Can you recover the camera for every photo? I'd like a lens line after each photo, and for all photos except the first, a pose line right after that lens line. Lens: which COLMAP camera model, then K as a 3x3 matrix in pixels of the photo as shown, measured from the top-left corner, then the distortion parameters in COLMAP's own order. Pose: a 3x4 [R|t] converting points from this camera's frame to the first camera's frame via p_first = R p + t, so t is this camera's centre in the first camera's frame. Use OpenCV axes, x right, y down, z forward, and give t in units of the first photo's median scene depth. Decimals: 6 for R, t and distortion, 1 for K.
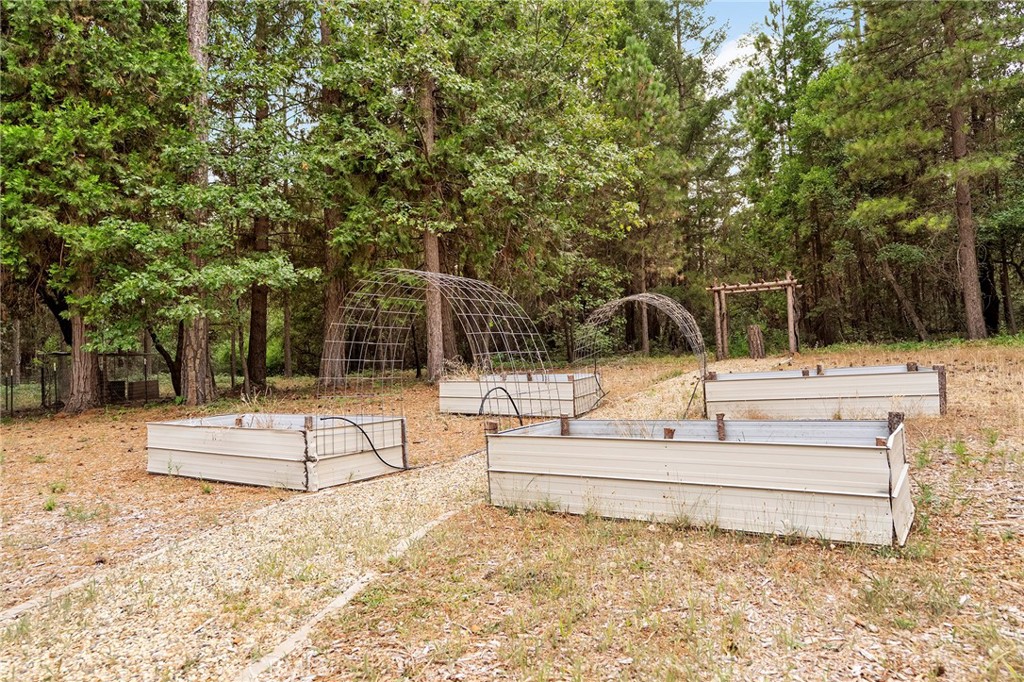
lens RADIAL K [[635.1, 0, 512.0], [0, 635.1, 341.0], [0, 0, 1]] dist [-0.017700, 0.002519]
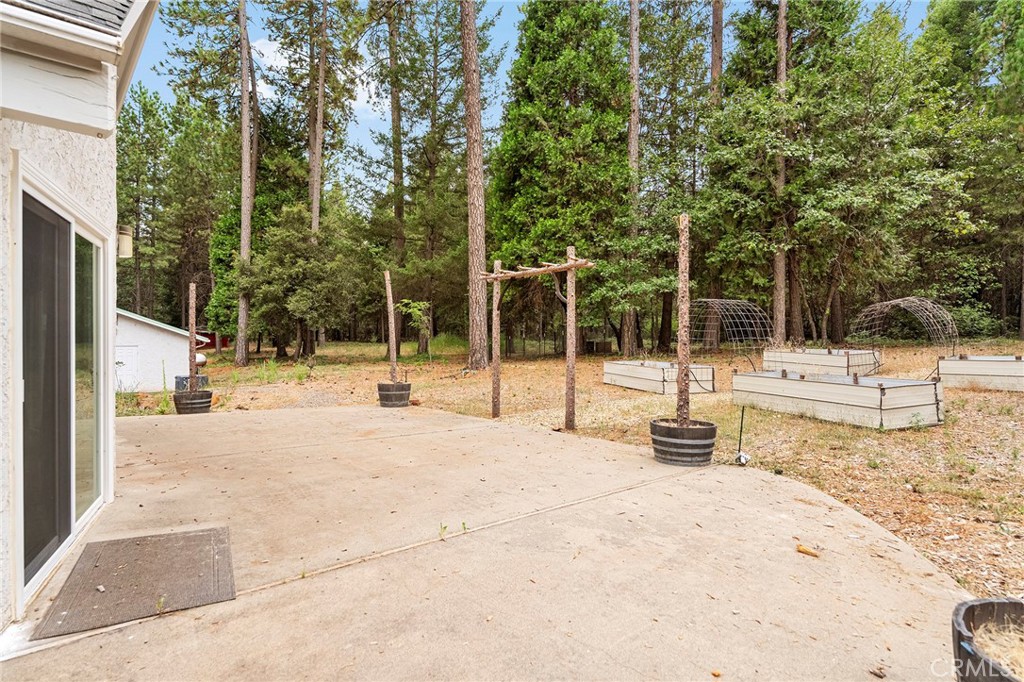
lens RADIAL K [[528.5, 0, 512.0], [0, 528.5, 341.0], [0, 0, 1]] dist [-0.001920, -0.000559]
pose [[0.763009, 0.042342, -0.644999, 0.247230], [-0.007232, 0.998349, 0.056983, -0.031429], [0.646347, -0.038814, 0.762056, -0.413518]]
